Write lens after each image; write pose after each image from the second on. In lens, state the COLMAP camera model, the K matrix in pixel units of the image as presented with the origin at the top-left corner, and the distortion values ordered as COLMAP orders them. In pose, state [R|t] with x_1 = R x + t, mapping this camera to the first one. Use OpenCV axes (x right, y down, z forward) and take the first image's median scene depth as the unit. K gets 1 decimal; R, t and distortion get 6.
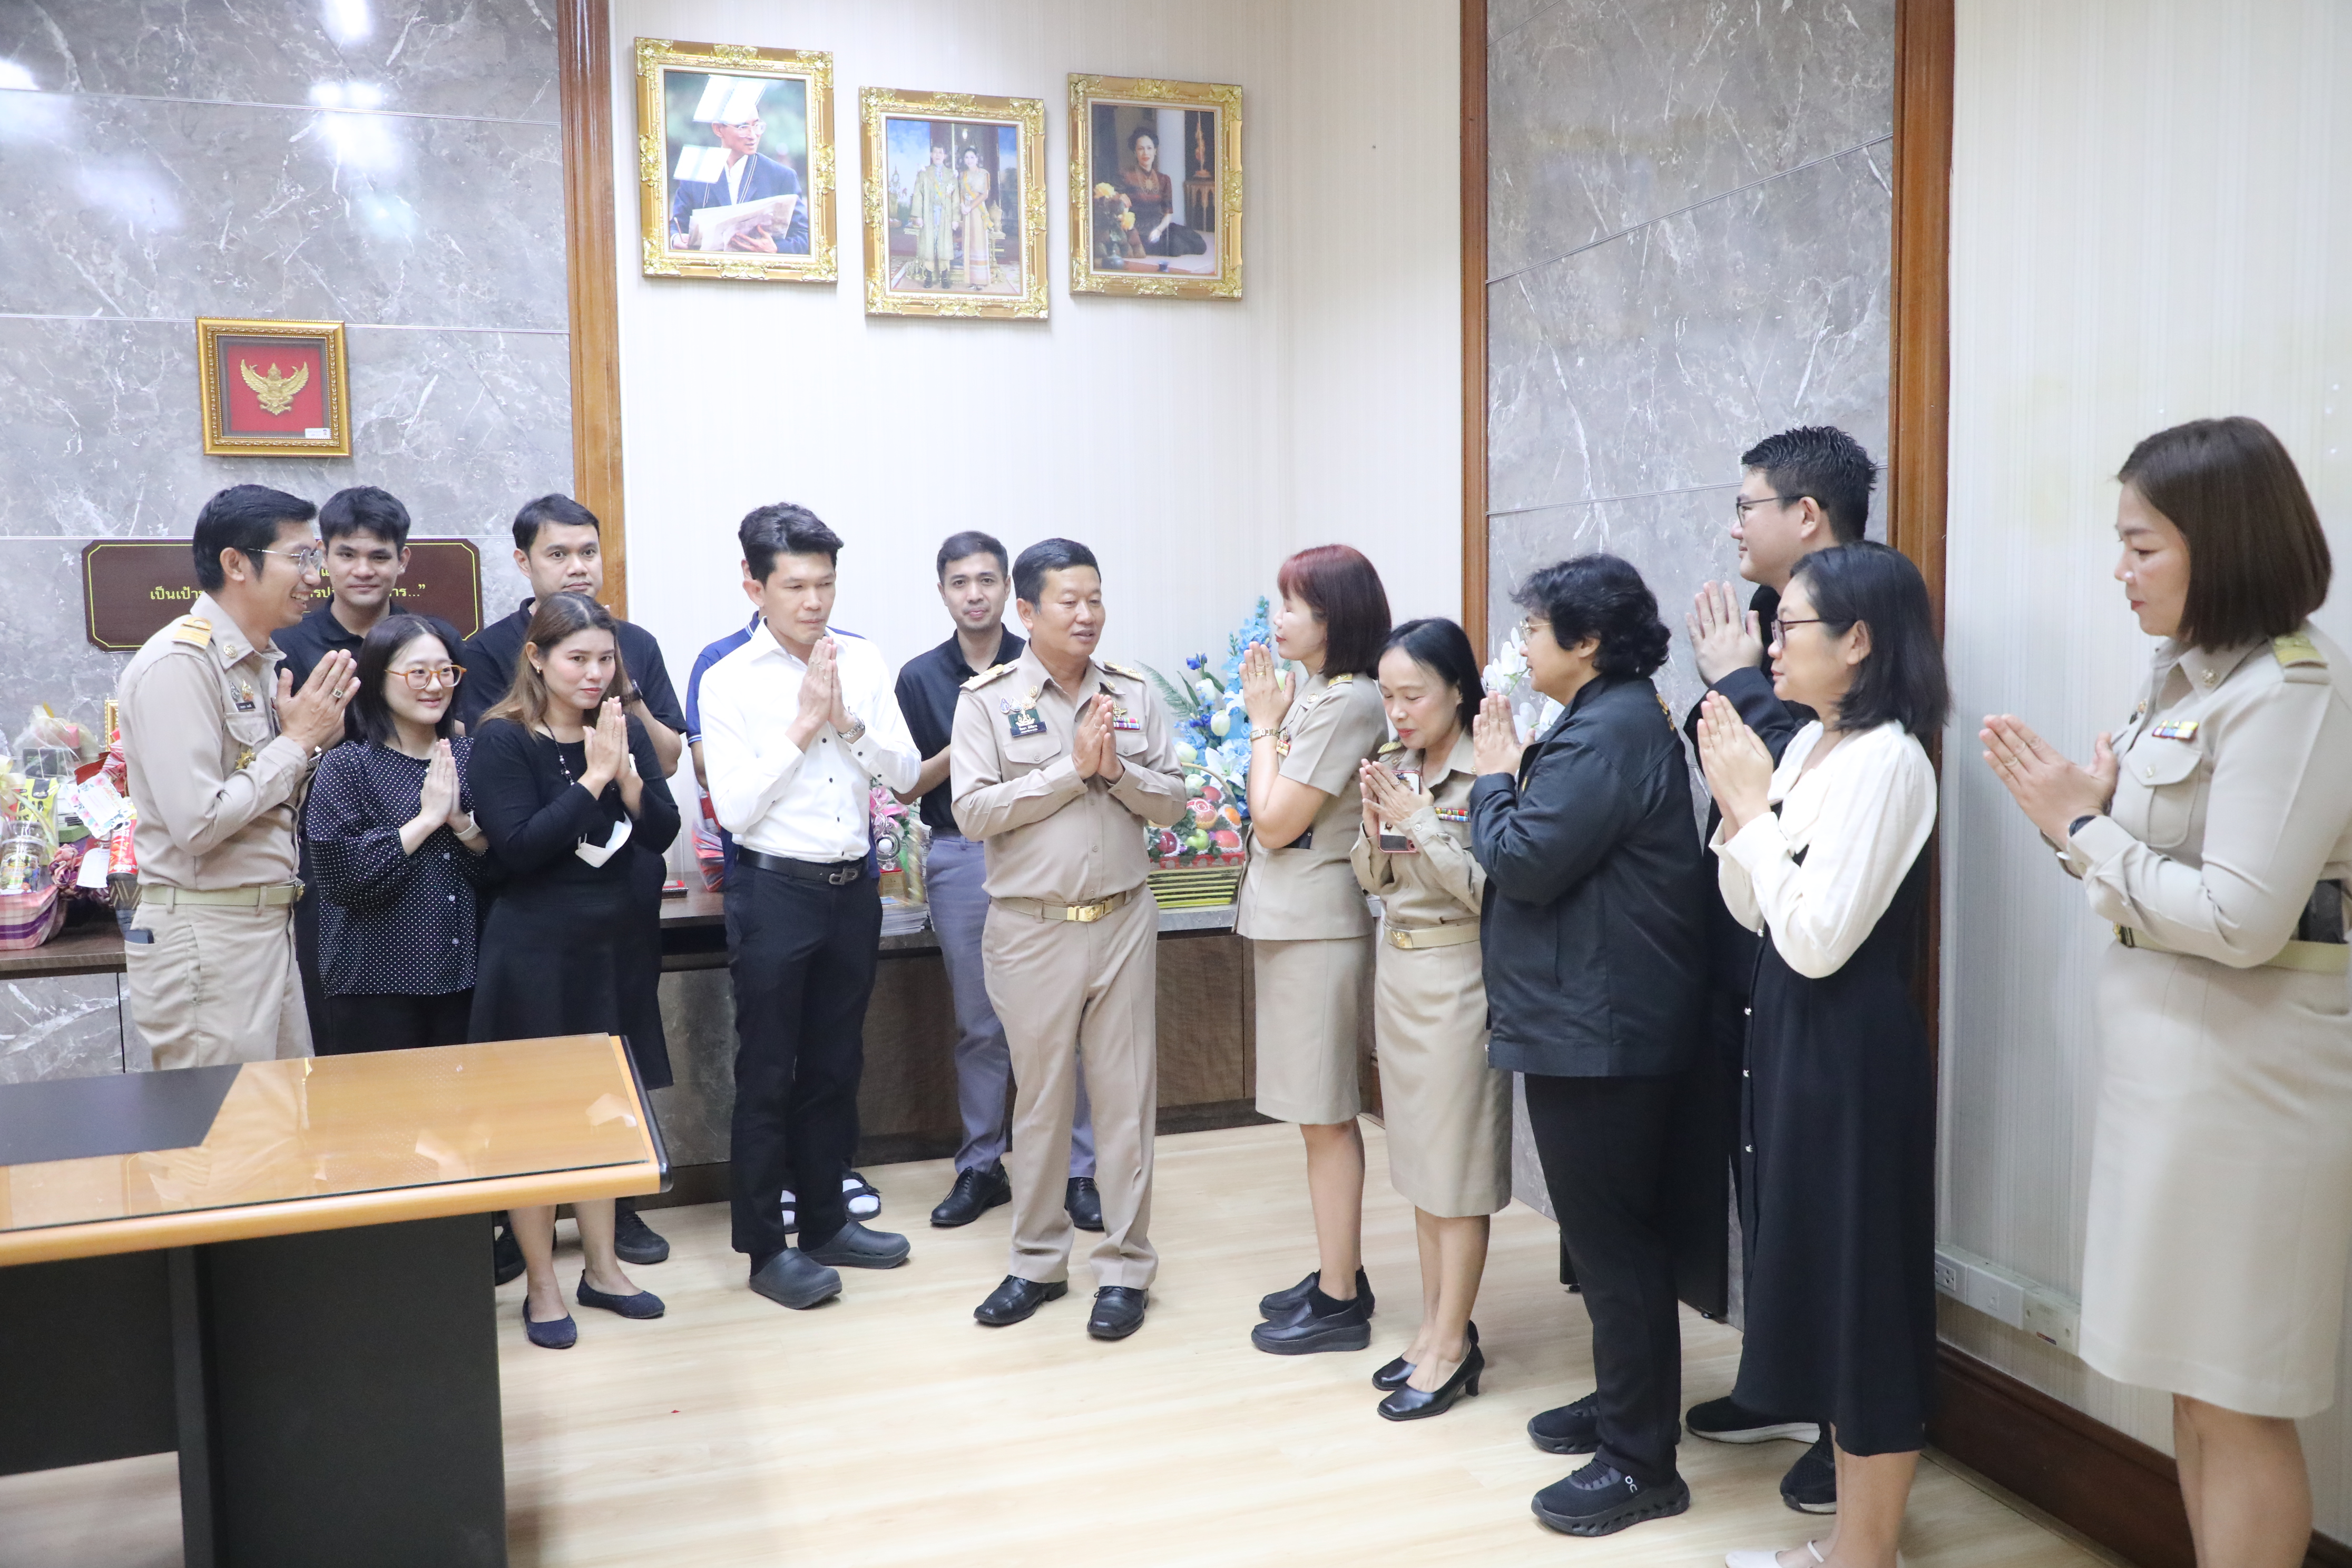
lens RADIAL K [[1900.8, 0, 1178.7], [0, 1900.8, 771.6], [0, 0, 1]] dist [-0.001333, 0.020309]
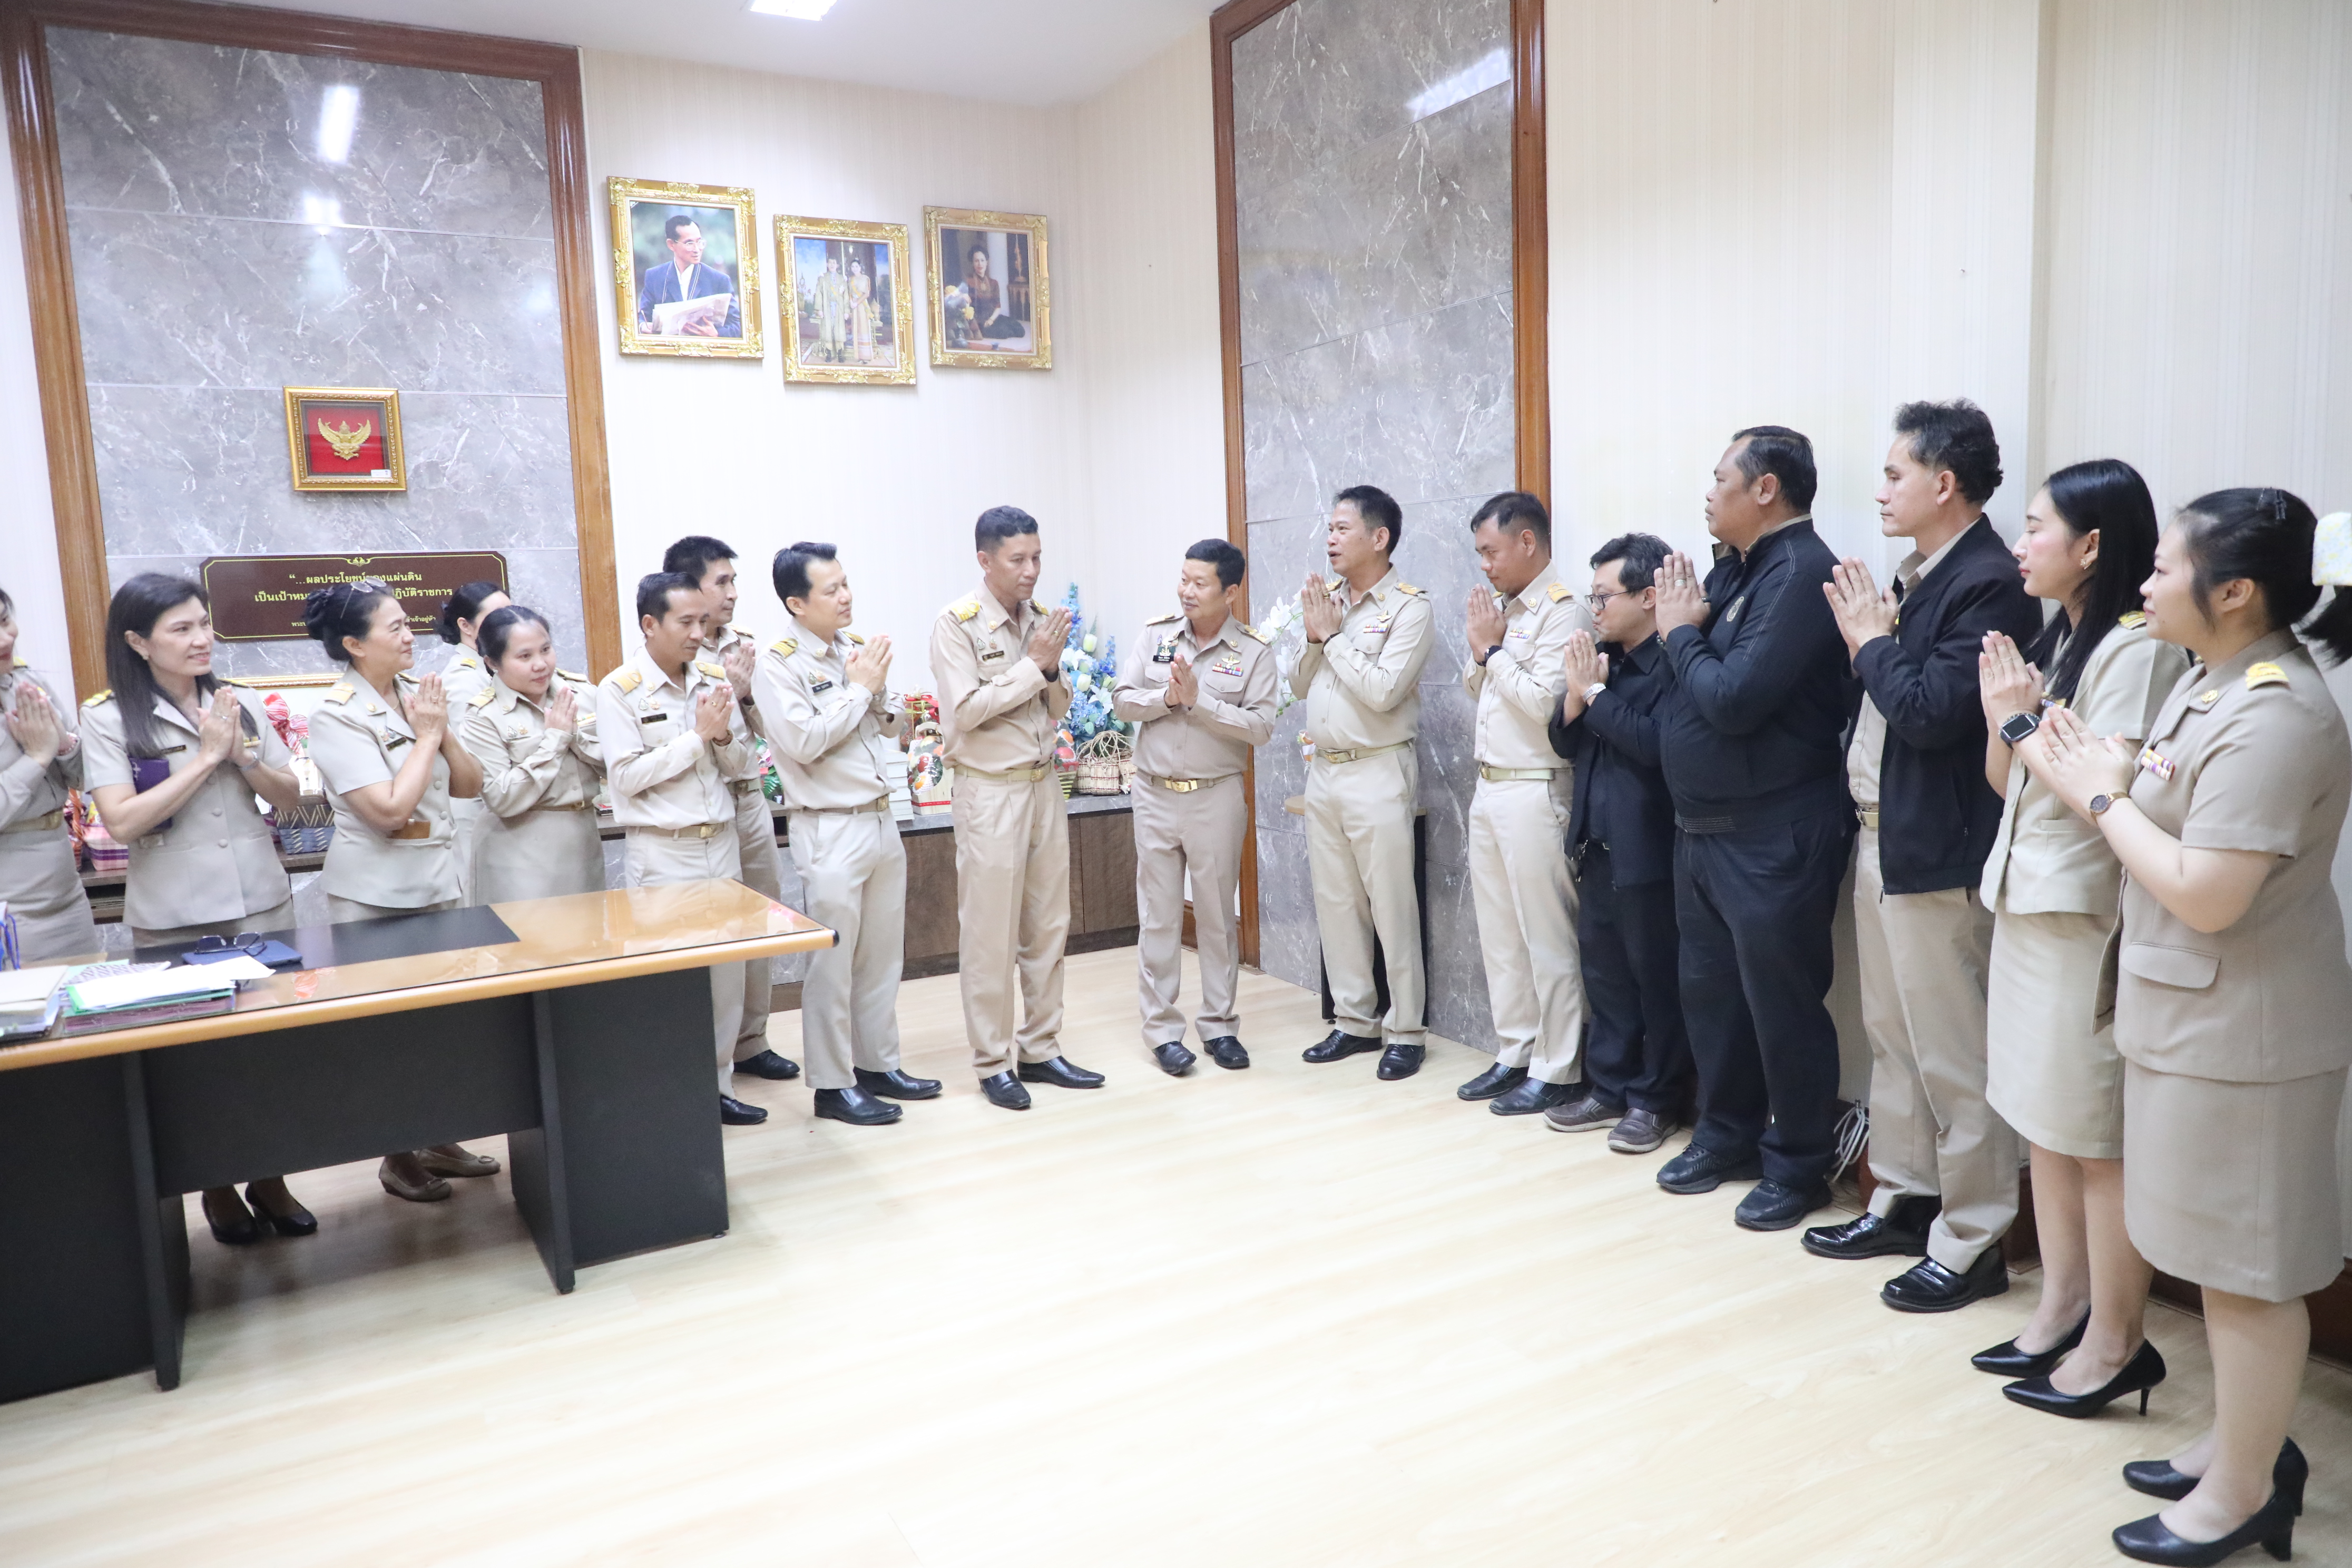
lens RADIAL K [[1592.4, 0, 1176.0], [0, 1592.4, 784.0], [0, 0, 1]] dist [0.011375, 0.002898]
pose [[0.983388, -0.043682, 0.176182, -0.109185], [0.038359, 0.998702, 0.033508, 0.022555], [-0.177417, -0.026193, 0.983787, -0.200688]]
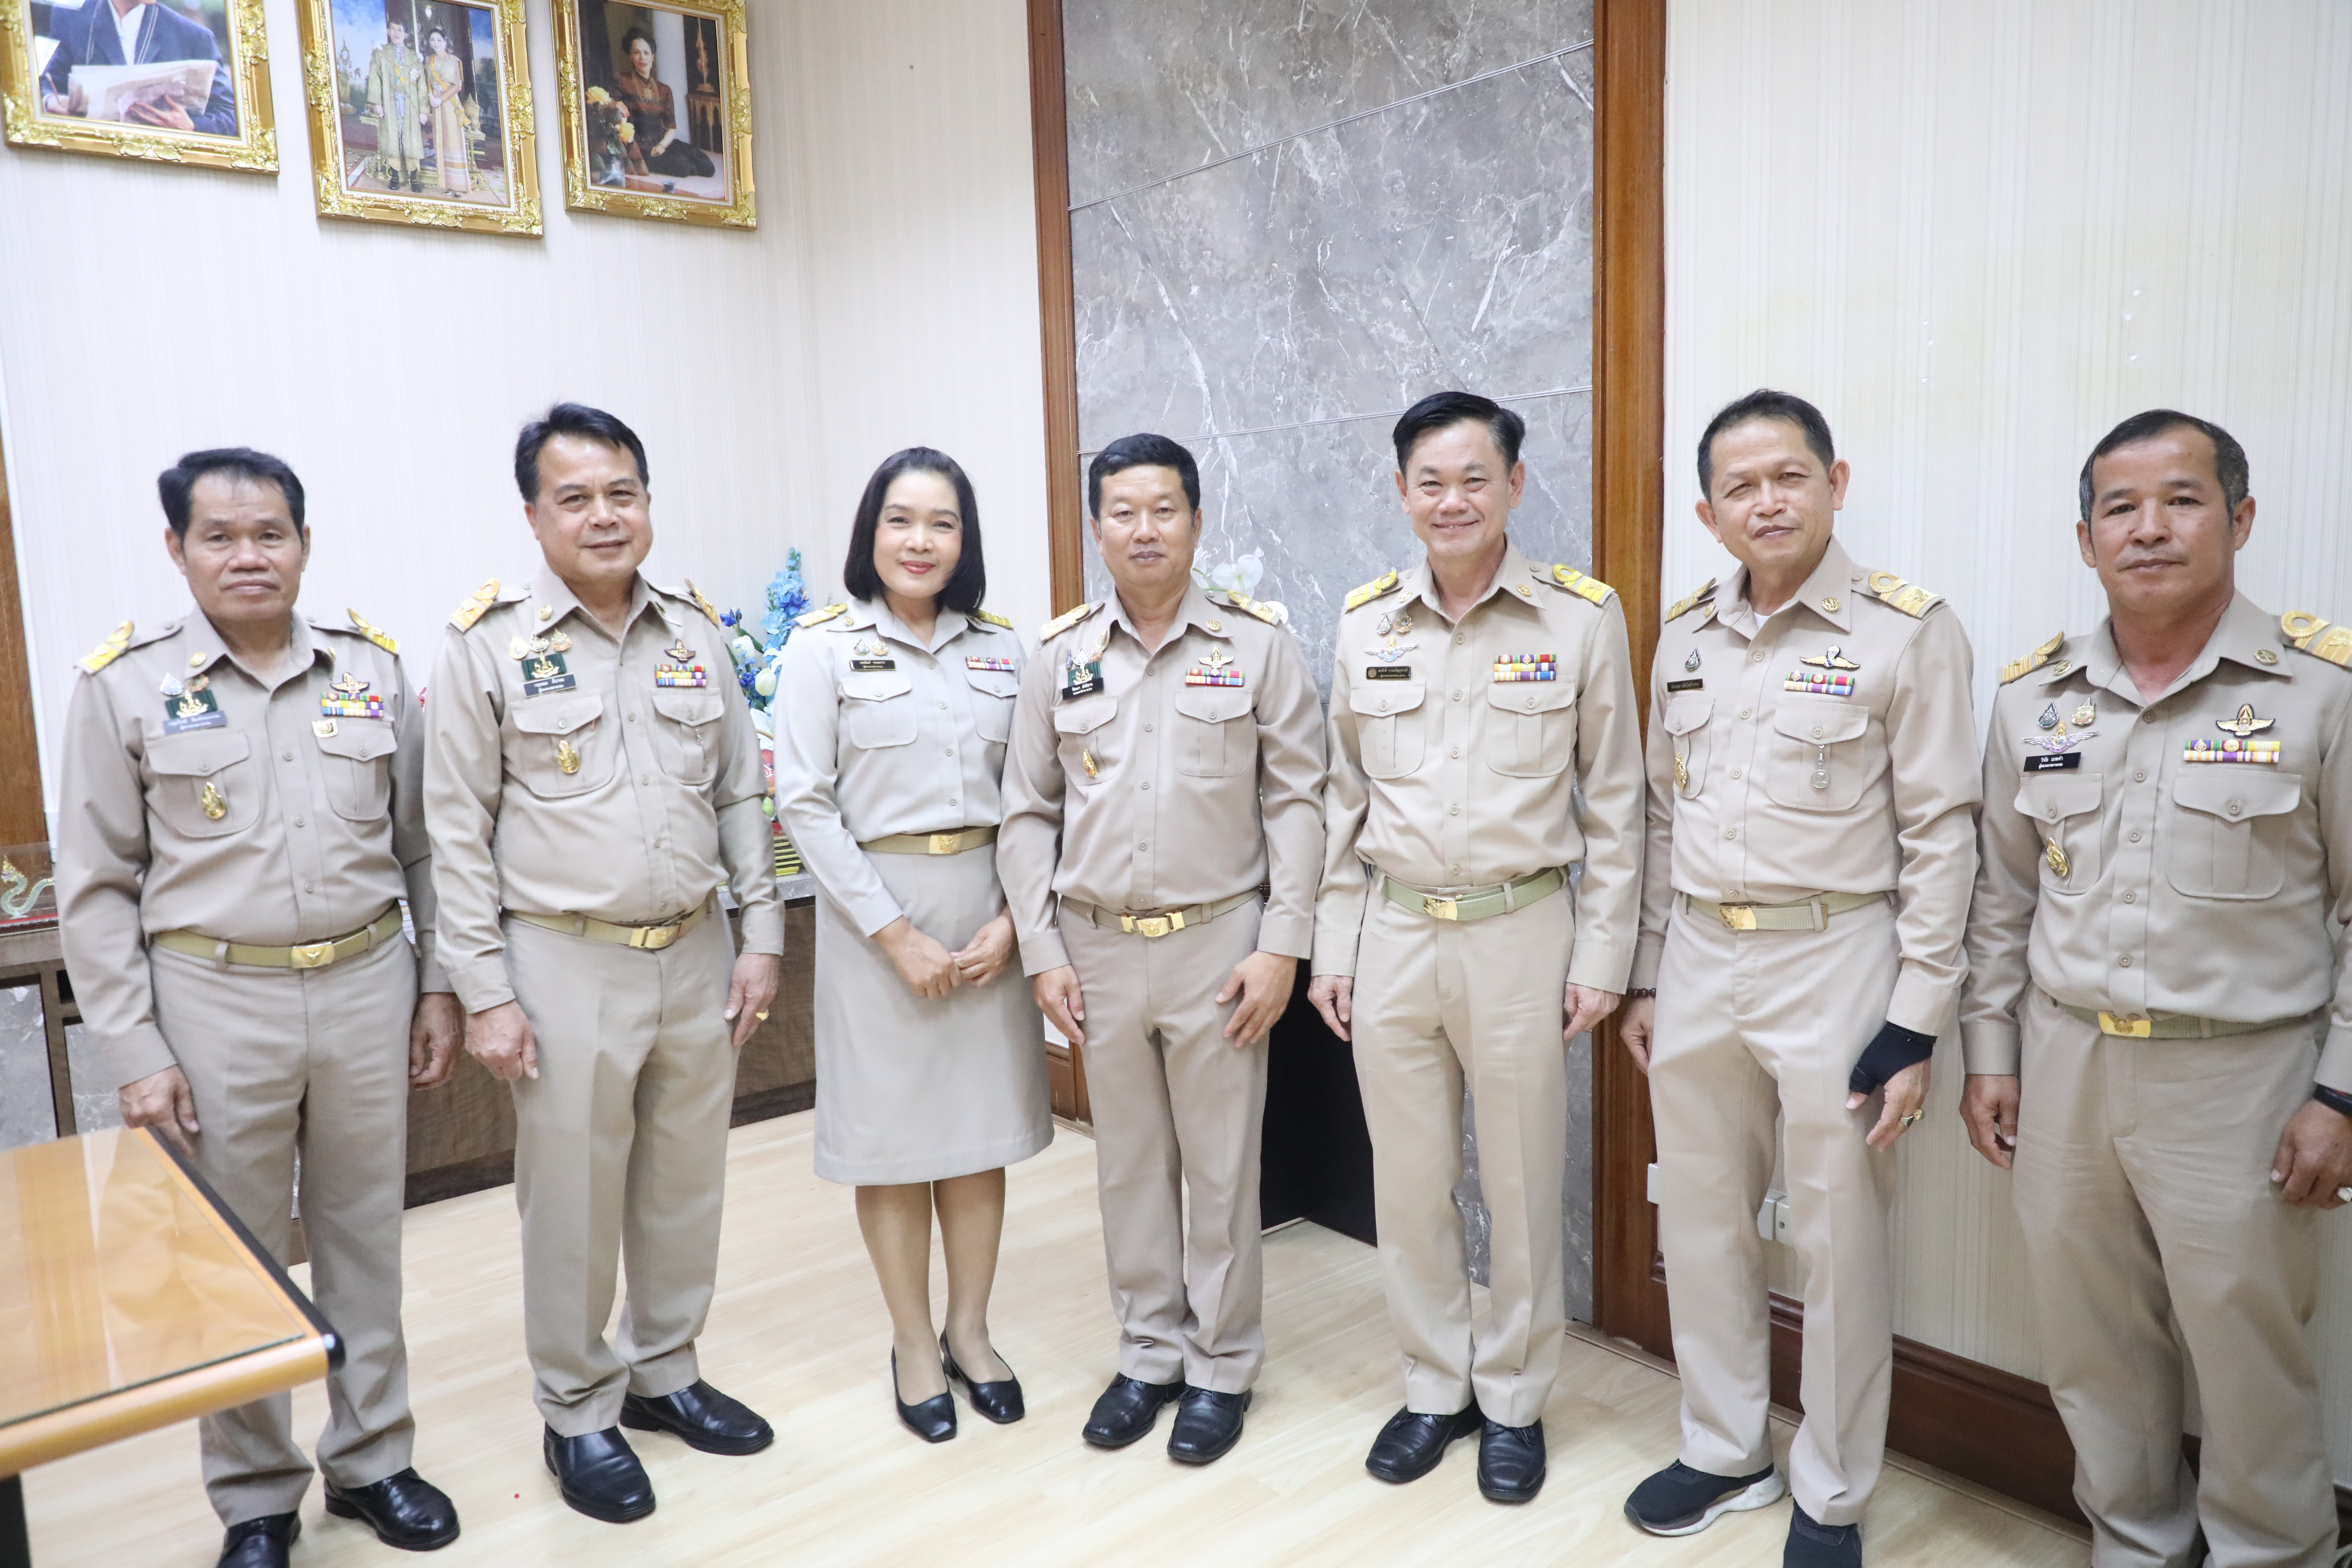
lens RADIAL K [[1670.5, 0, 1172.5], [0, 1670.5, 788.1], [0, 0, 1]] dist [0.011710, 0.002387]
pose [[0.933119, -0.060146, 0.354502, -0.095539], [0.046450, 0.997813, 0.047026, -0.003082], [-0.356555, -0.027414, 0.933872, 0.167739]]
